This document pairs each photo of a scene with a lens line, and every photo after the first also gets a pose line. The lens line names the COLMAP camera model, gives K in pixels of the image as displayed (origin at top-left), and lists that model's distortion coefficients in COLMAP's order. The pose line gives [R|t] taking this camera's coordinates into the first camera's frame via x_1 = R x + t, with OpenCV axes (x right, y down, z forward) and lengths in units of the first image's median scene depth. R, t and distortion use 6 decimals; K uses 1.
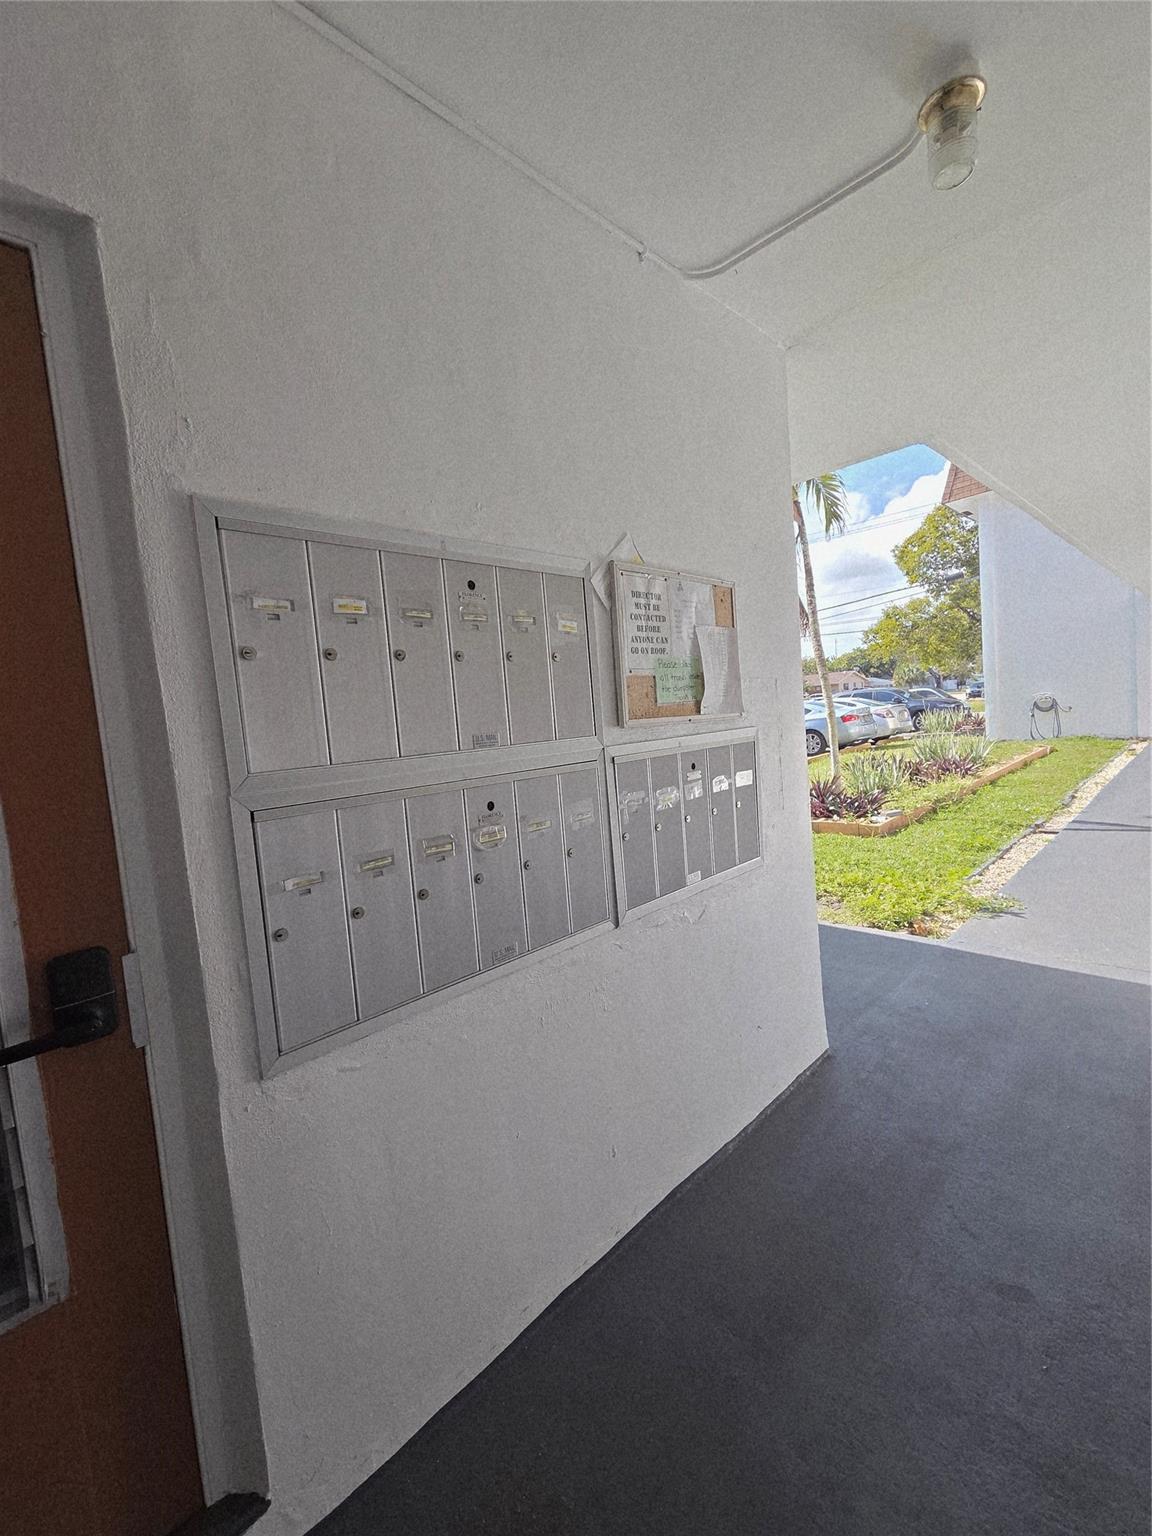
lens RADIAL K [[633.3, 0, 575.2], [0, 633.3, 762.8], [0, 0, 1]] dist [0.000232, 0.000085]
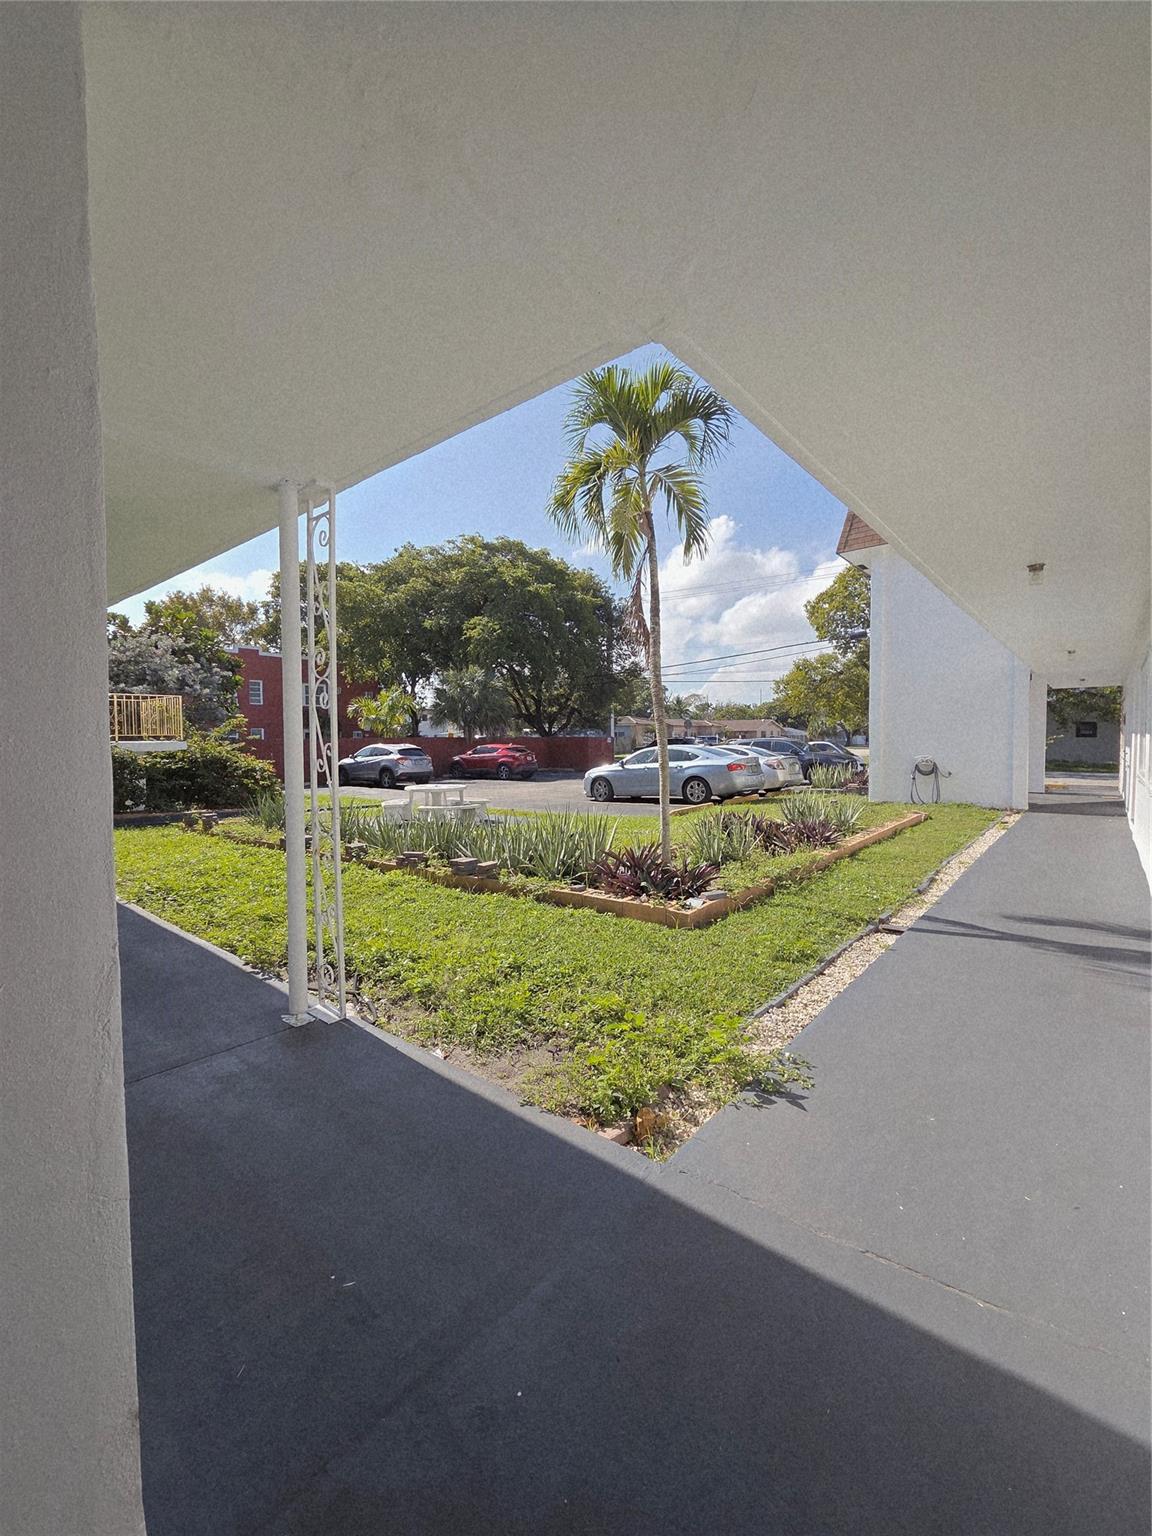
lens RADIAL K [[630.2, 0, 579.8], [0, 630.2, 765.4], [0, 0, 1]] dist [0.002571, 0.000600]
pose [[0.991106, 0.070648, 0.112772, 0.150348], [-0.065832, 0.996775, -0.045882, -0.023118], [-0.115650, 0.038050, 0.992561, 0.146128]]
